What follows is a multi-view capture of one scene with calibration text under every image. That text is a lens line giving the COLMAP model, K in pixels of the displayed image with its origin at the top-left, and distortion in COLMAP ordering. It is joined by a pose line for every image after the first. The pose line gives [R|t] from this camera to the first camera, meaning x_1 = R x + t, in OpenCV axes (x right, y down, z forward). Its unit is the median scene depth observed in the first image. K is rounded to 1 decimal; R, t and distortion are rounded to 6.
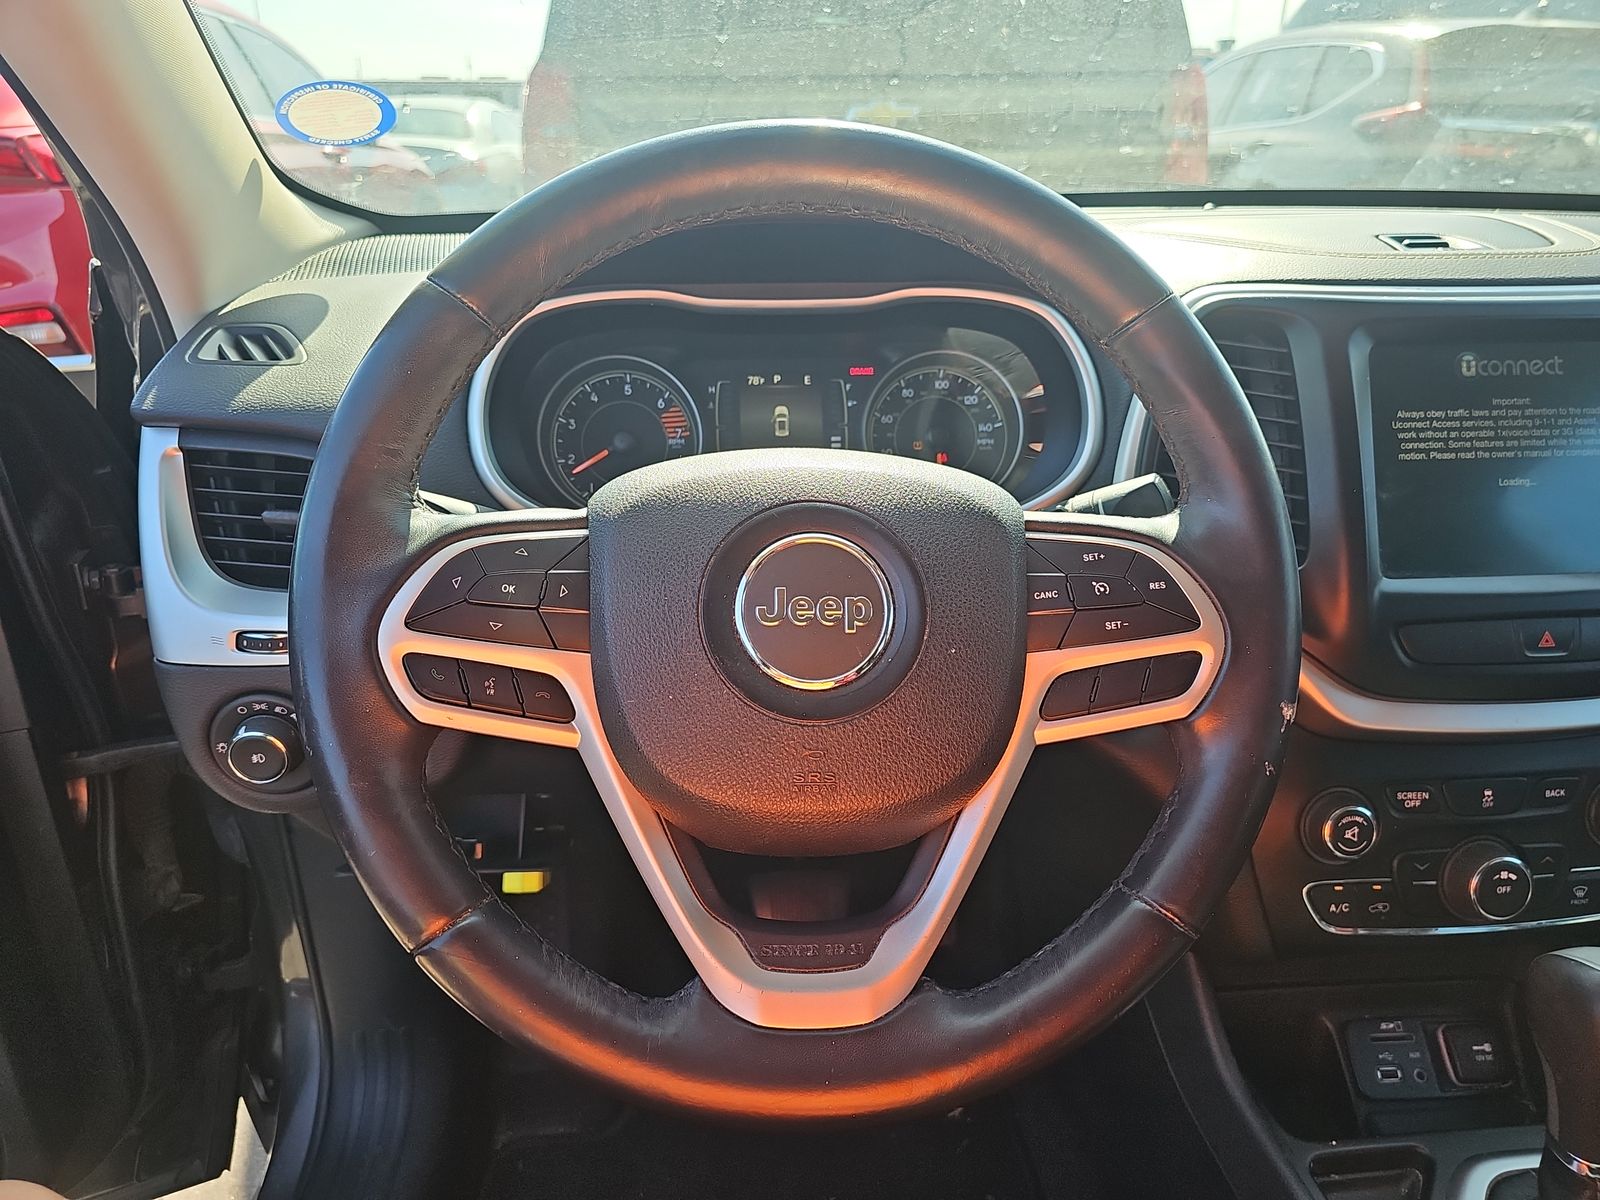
lens RADIAL K [[1072.0, 0, 802.2], [0, 1072.0, 597.2], [0, 0, 1]] dist [0.006517, -0.008652]
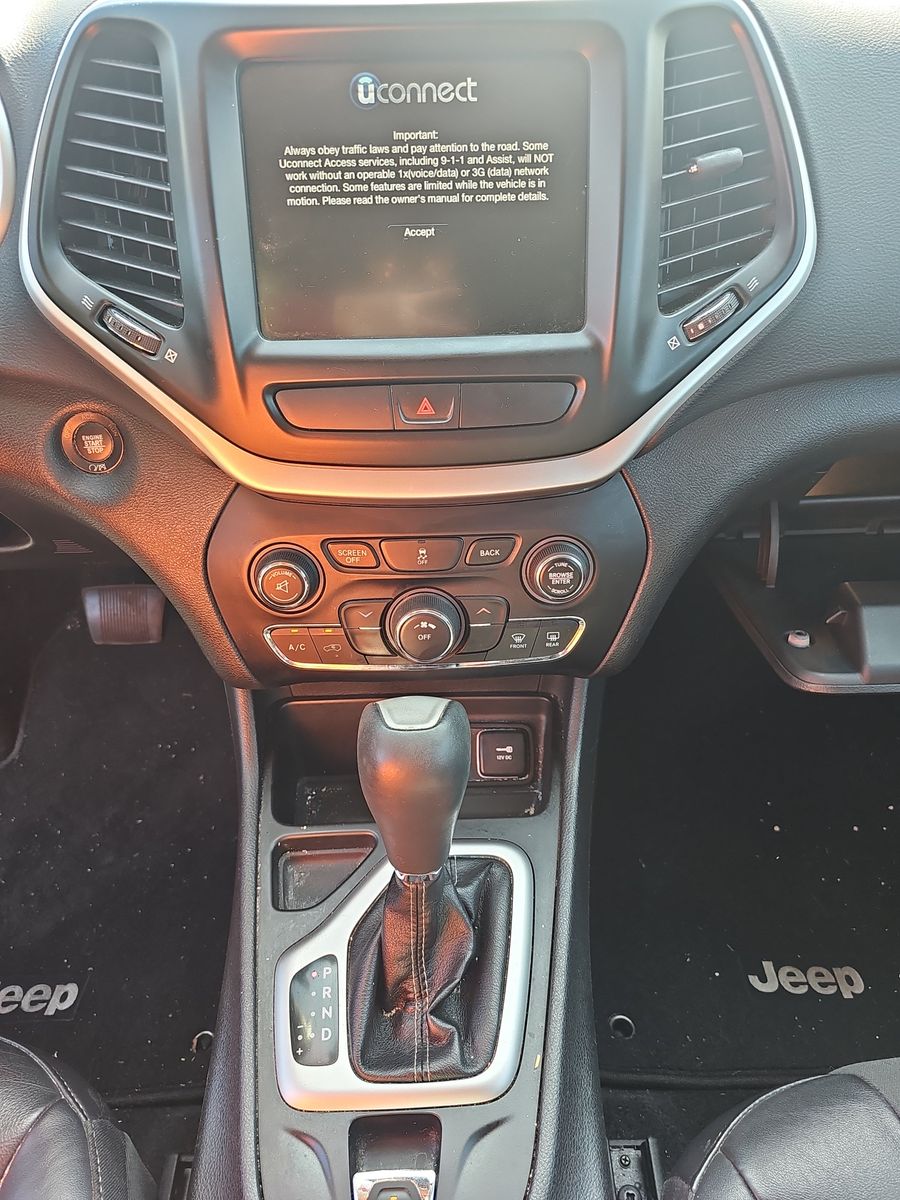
lens RADIAL K [[804.0, 0, 449.9], [0, 804.0, 602.1], [0, 0, 1]] dist [0.006517, -0.008652]
pose [[0.999119, 0.020813, -0.036452, 0.724555], [-0.008516, 0.950869, 0.309478, -0.017959], [0.041102, -0.308894, 0.950208, 0.233056]]
